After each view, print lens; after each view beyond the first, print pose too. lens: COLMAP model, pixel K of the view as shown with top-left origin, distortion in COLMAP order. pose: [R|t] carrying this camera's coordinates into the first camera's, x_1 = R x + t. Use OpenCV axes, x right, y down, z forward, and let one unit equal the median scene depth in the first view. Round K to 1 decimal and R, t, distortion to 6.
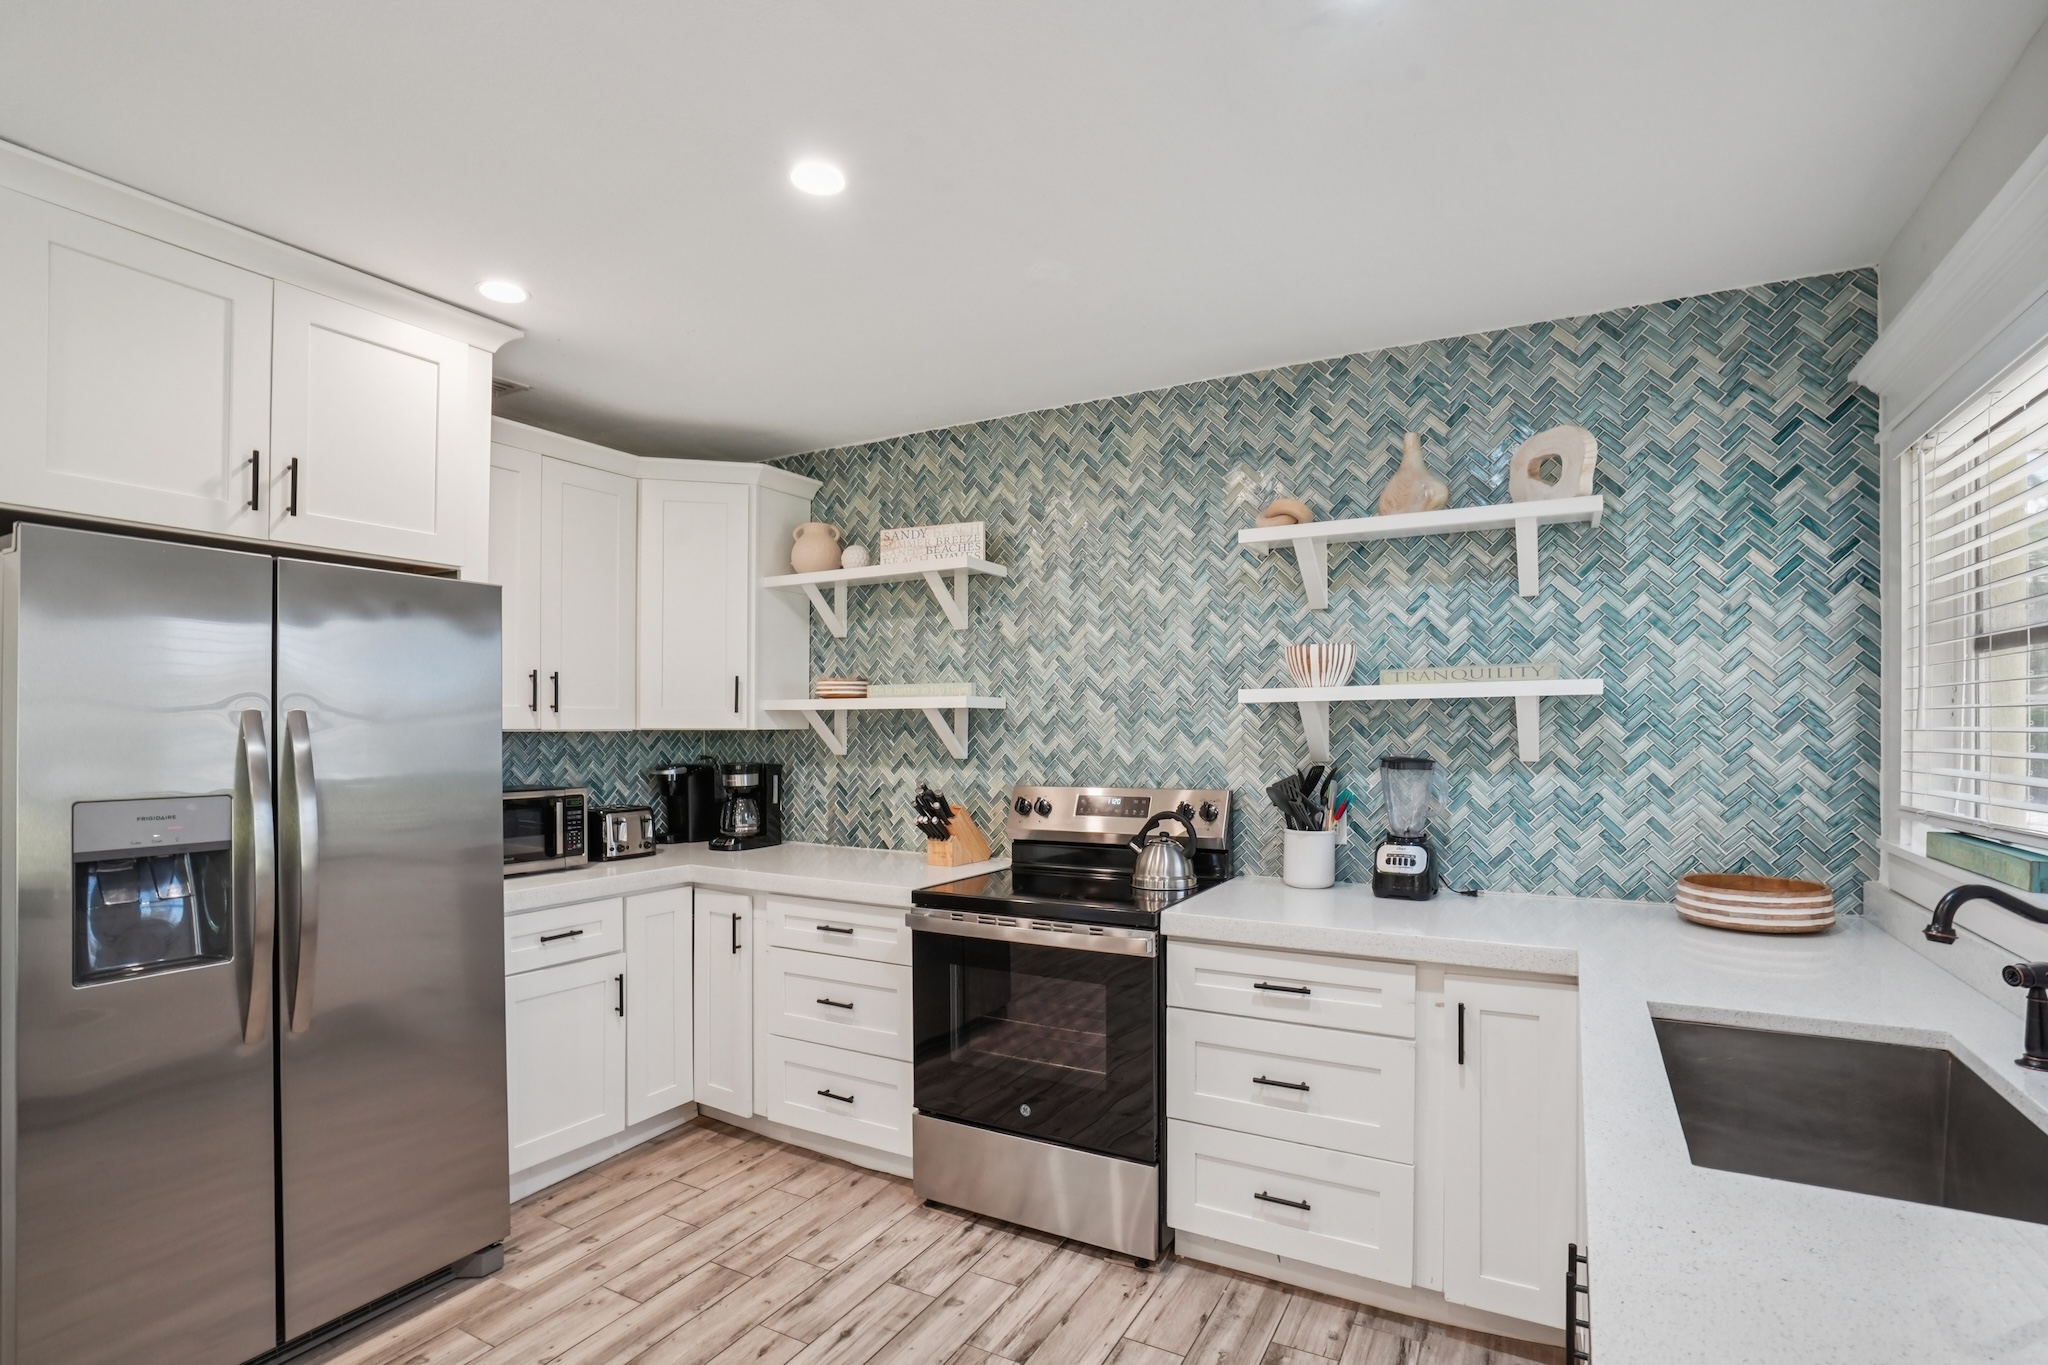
lens RADIAL K [[982.9, 0, 1029.2], [0, 982.9, 720.8], [0, 0, 1]] dist [-0.003994, -0.000115]
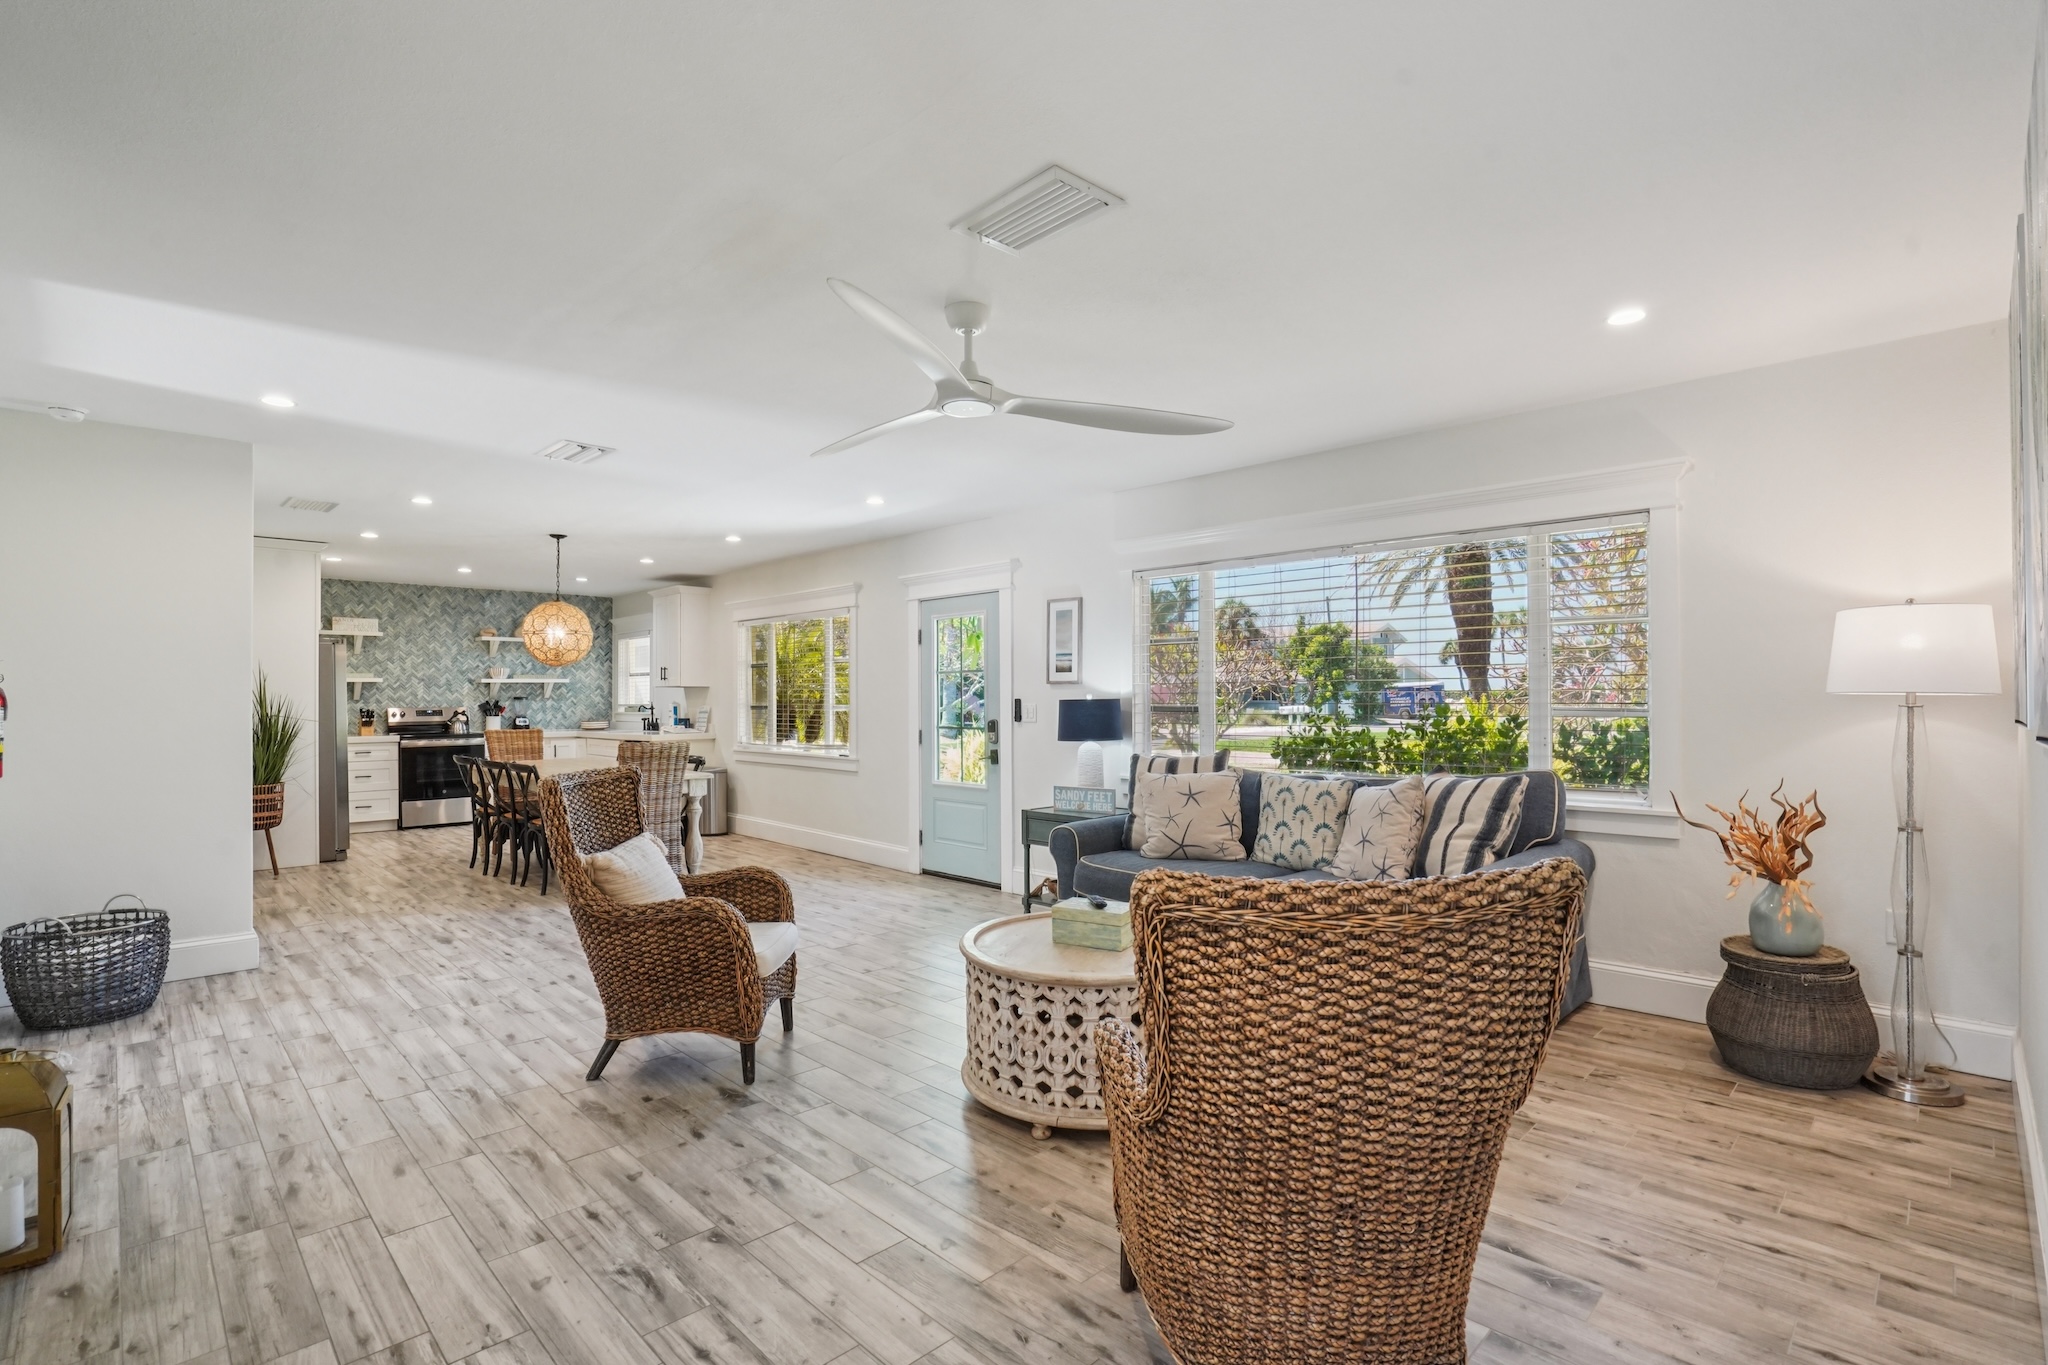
lens RADIAL K [[982.9, 0, 1024.6], [0, 982.9, 690.3], [0, 0, 1]] dist [-0.003994, -0.000115]
pose [[0.312221, 0.008097, 0.949975, -2.487060], [-0.006612, 0.999958, -0.006350, 0.019026], [-0.949987, -0.004299, 0.312261, -1.970976]]
